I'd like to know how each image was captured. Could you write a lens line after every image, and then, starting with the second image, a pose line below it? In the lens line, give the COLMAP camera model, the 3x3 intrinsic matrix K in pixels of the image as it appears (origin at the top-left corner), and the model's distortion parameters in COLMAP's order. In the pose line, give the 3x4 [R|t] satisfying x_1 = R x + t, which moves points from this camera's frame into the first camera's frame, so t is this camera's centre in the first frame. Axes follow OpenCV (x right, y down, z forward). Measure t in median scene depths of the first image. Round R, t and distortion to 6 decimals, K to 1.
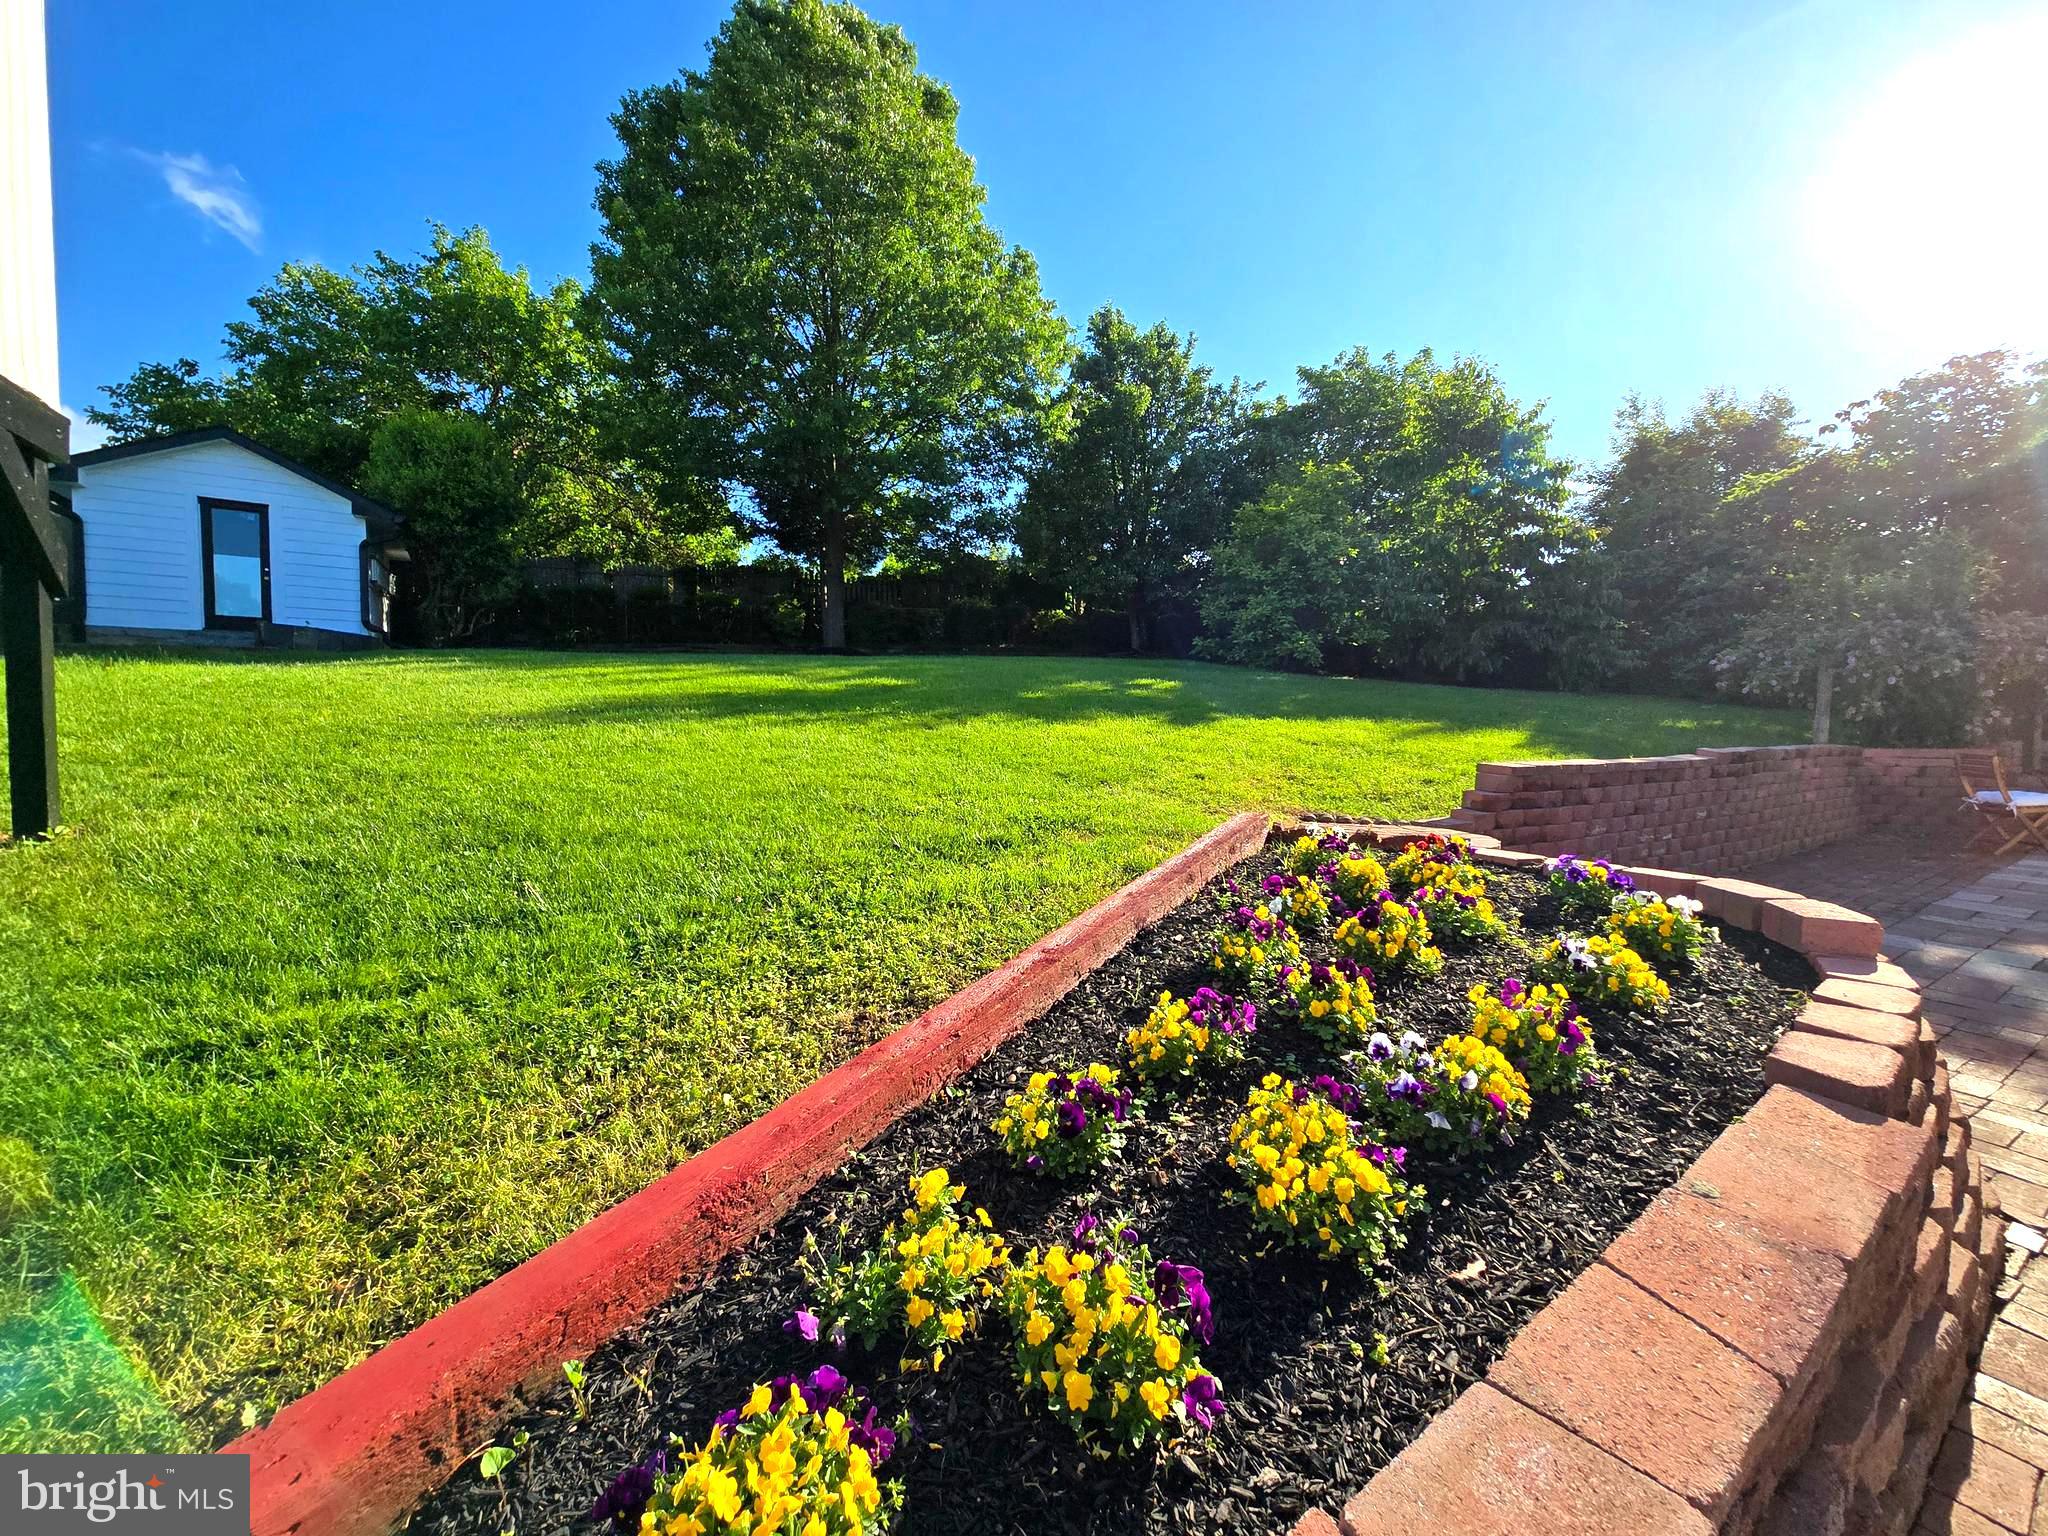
lens RADIAL K [[852.6, 0, 1024.0], [0, 852.6, 768.0], [0, 0, 1]] dist [-0.002671, -0.000212]
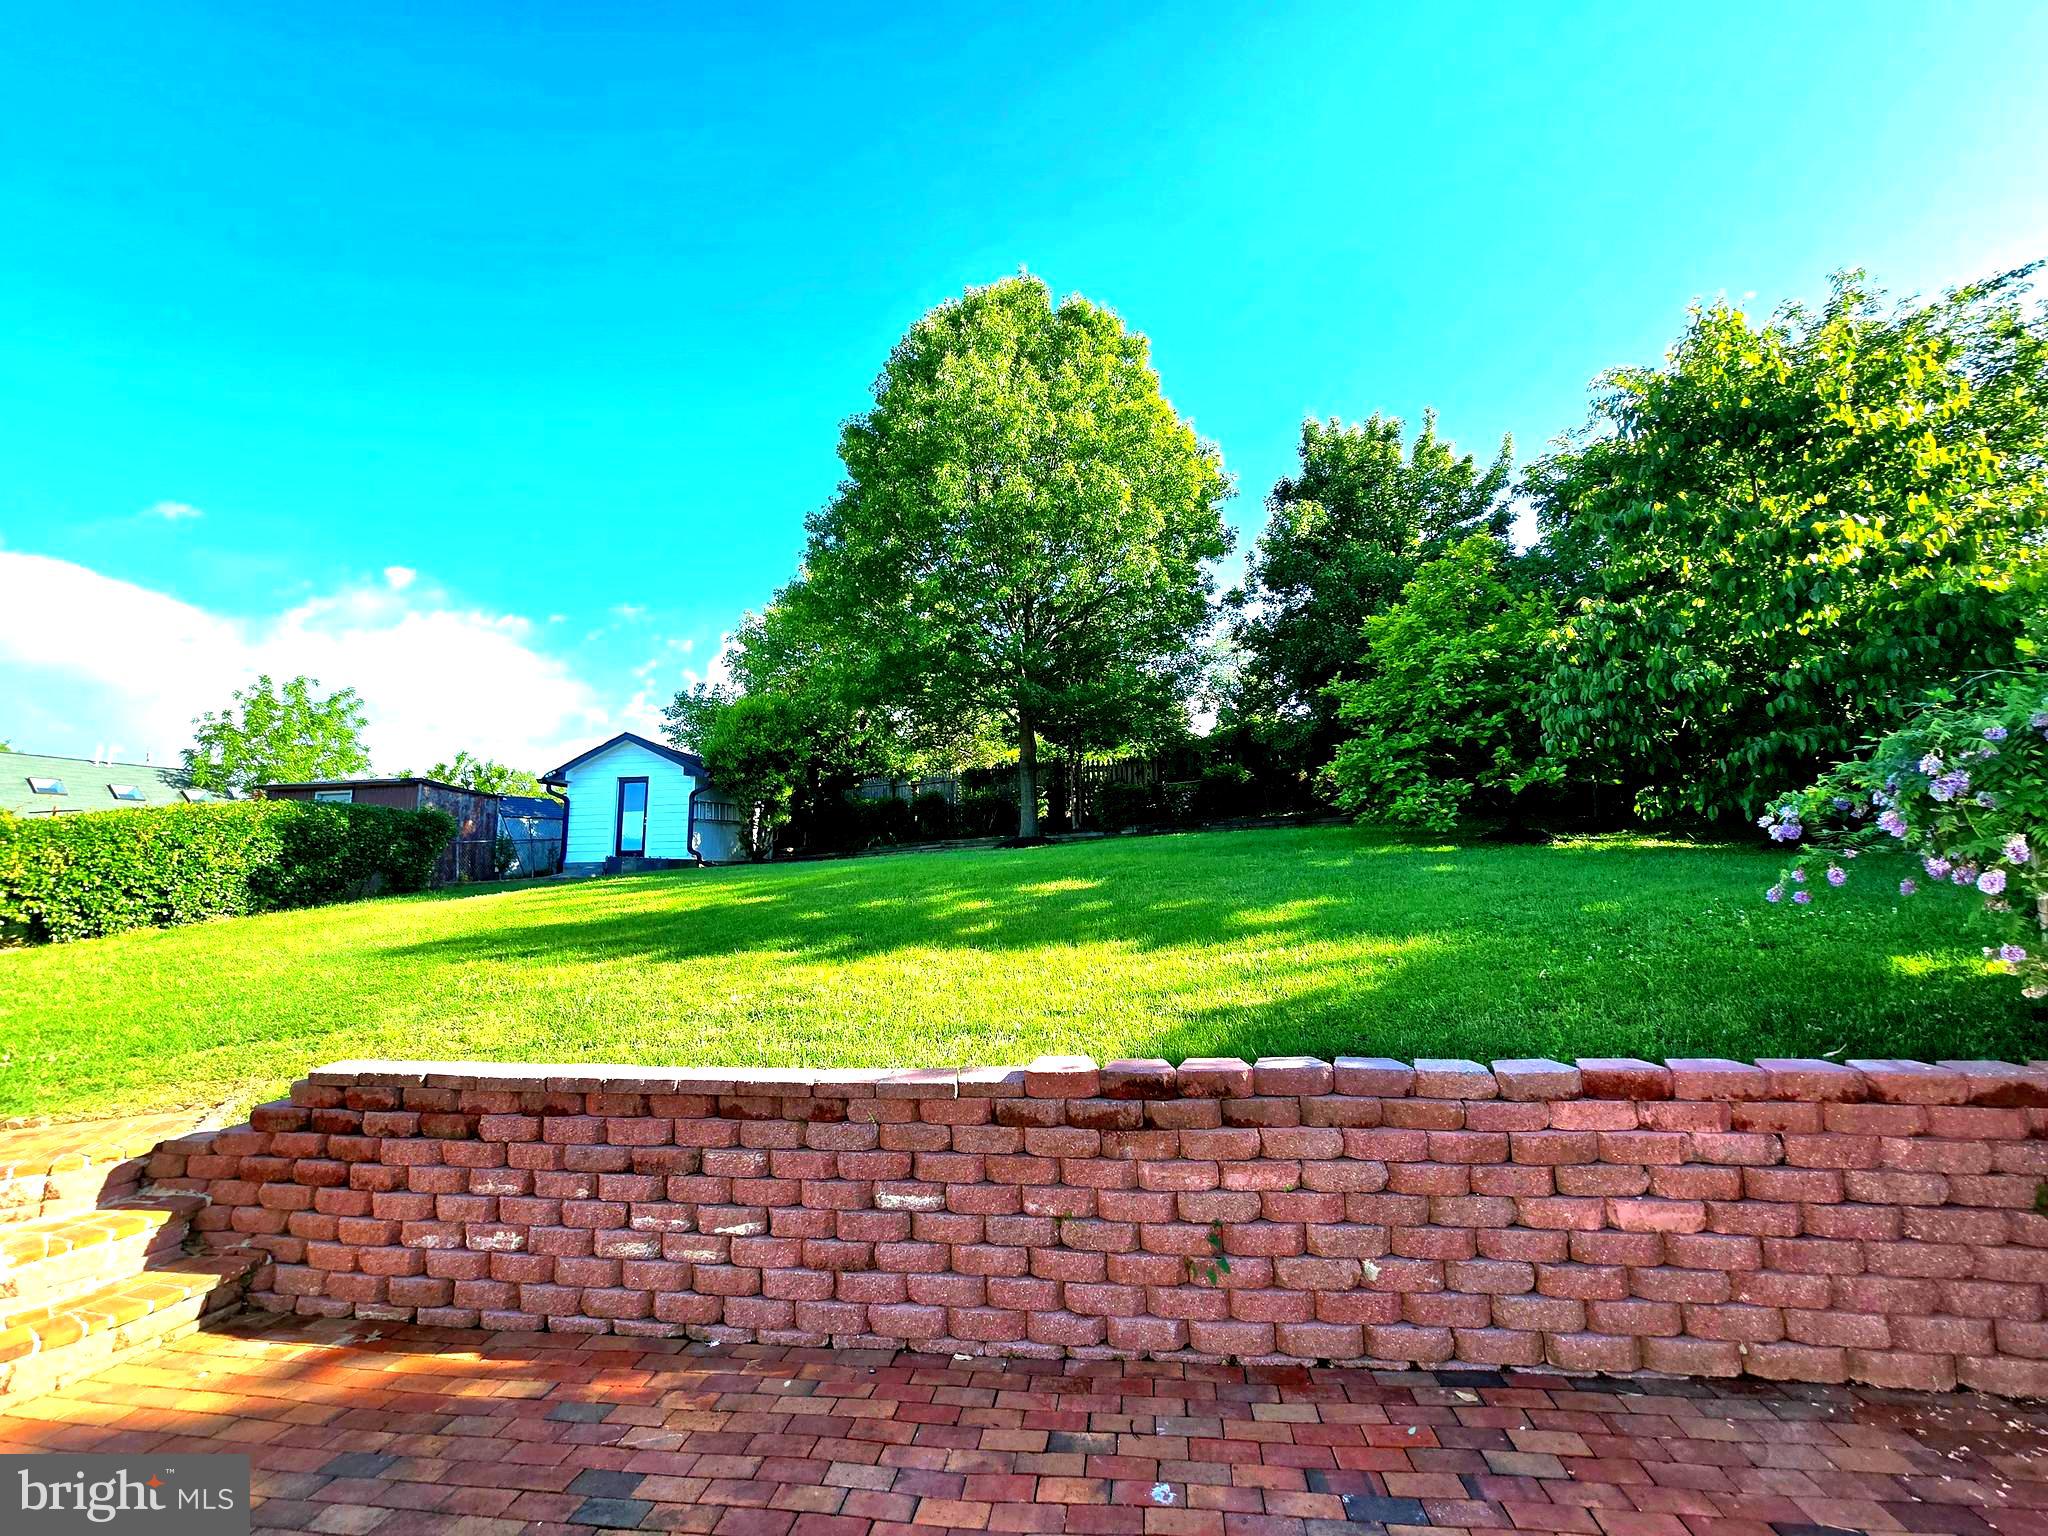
lens RADIAL K [[838.8, 0, 1018.2], [0, 838.8, 762.5], [0, 0, 1]] dist [-0.005028, -0.000105]
pose [[0.745482, -0.119596, -0.655708, 0.403354], [-0.008437, 0.981998, -0.188702, -0.036570], [0.666472, 0.146206, 0.731053, 0.224571]]
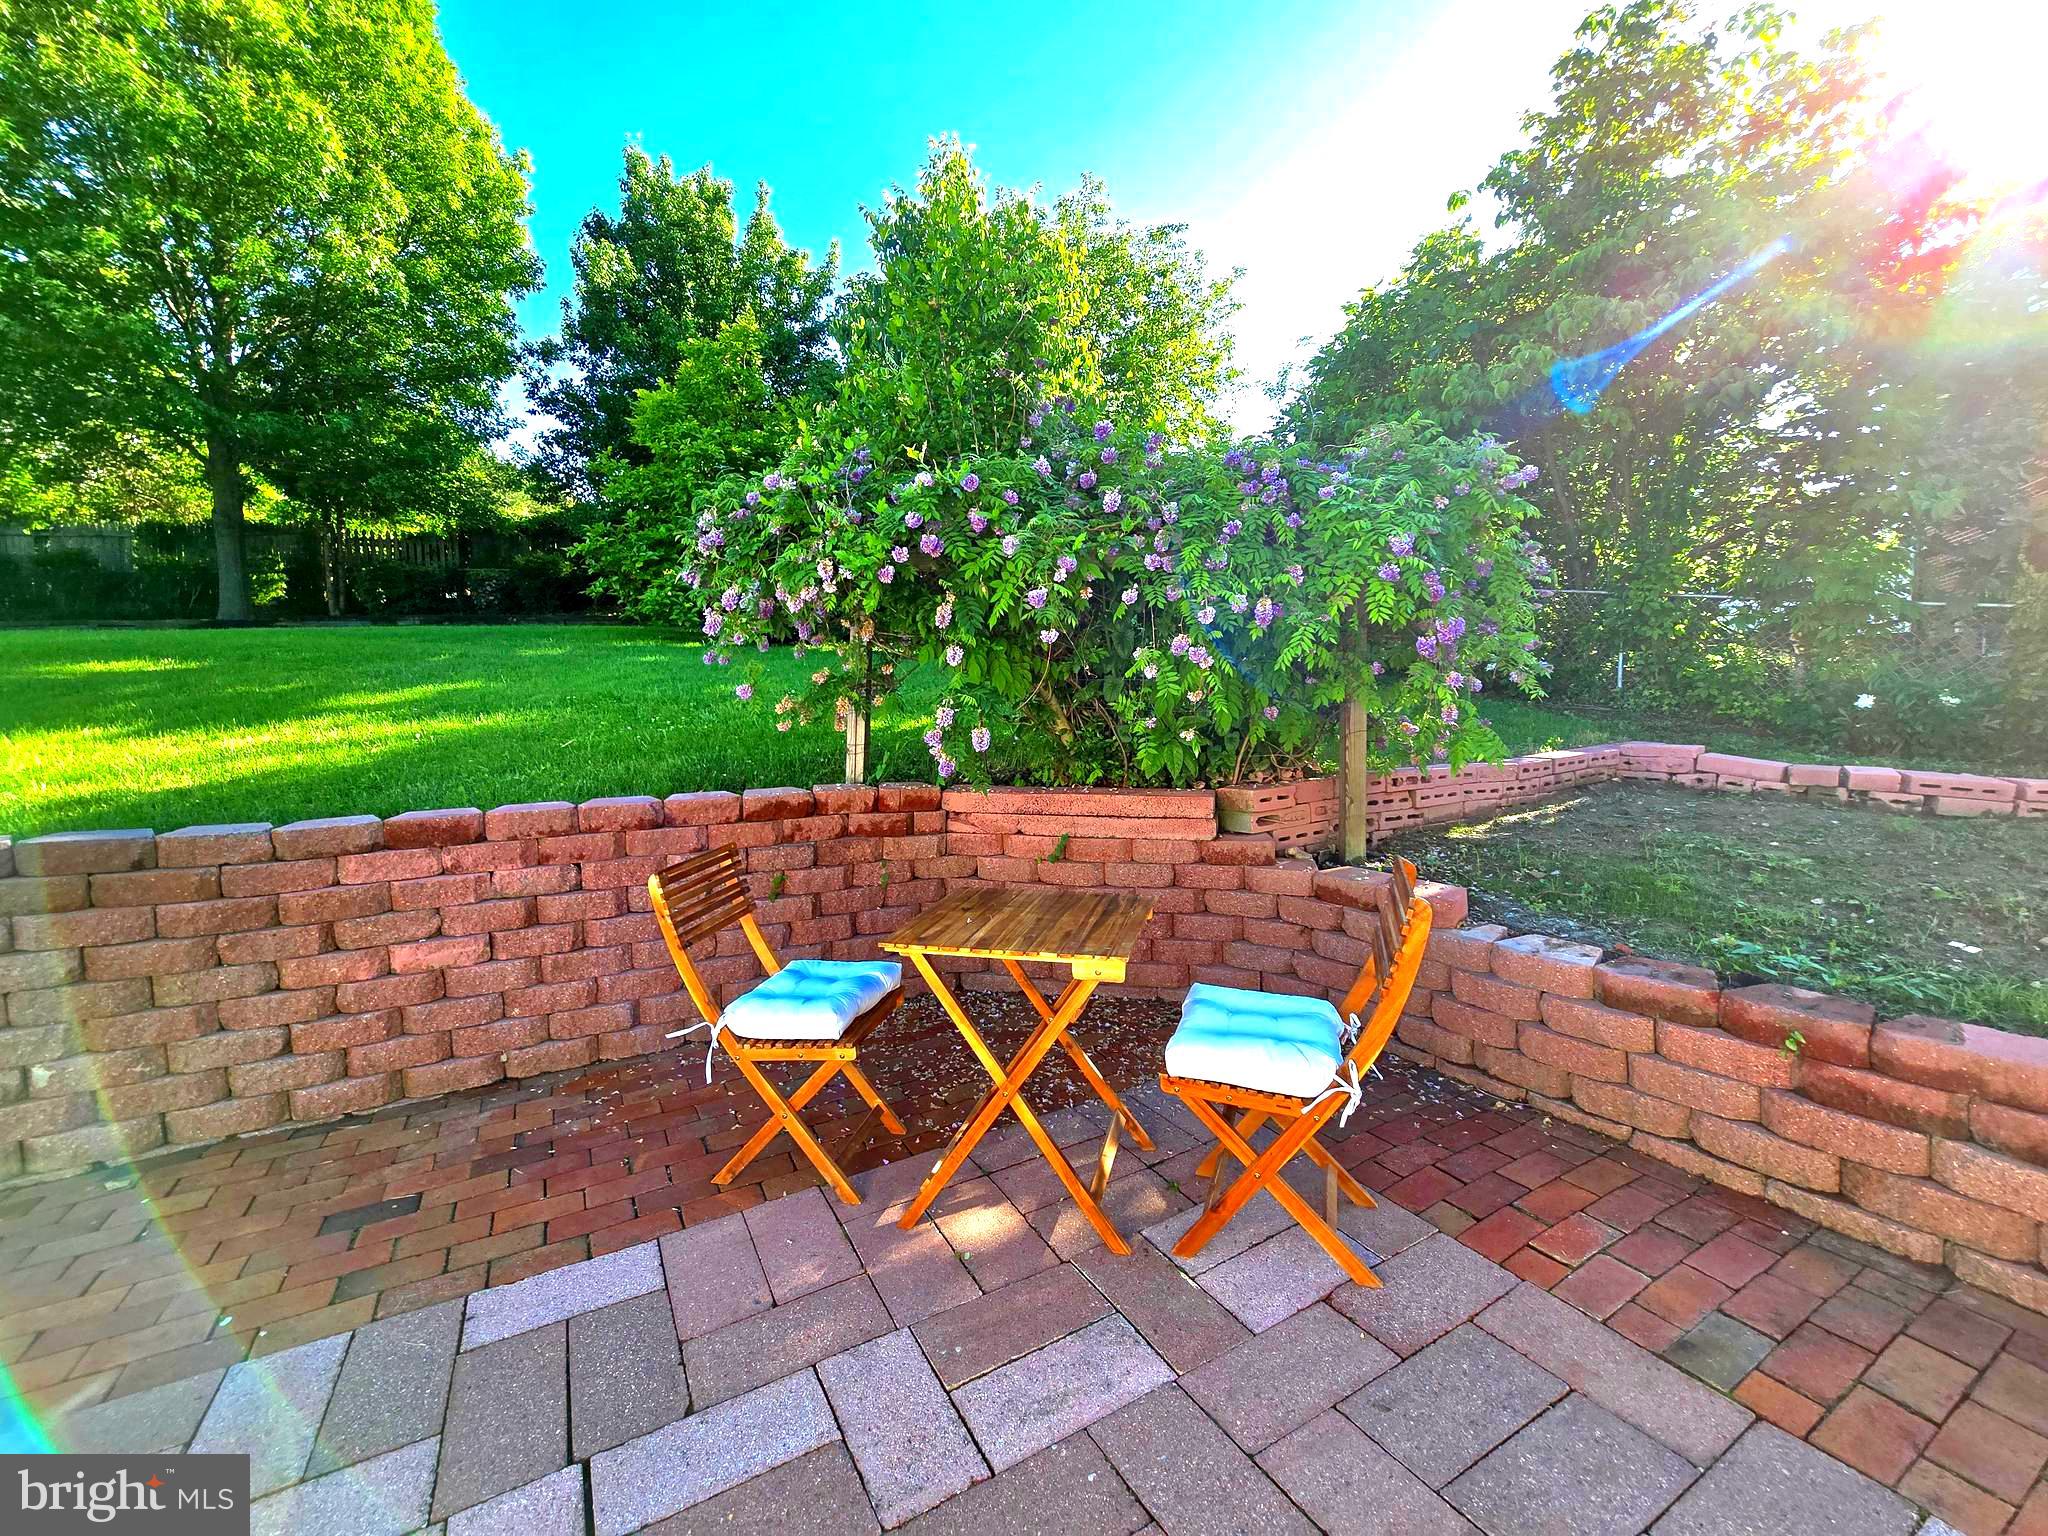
lens RADIAL K [[838.8, 0, 1018.2], [0, 838.8, 762.5], [0, 0, 1]] dist [-0.005028, -0.000105]
pose [[0.996647, -0.011401, -0.081024, 0.495906], [0.013744, 0.999502, 0.028421, -0.023310], [0.080659, -0.029439, 0.996307, 0.281609]]
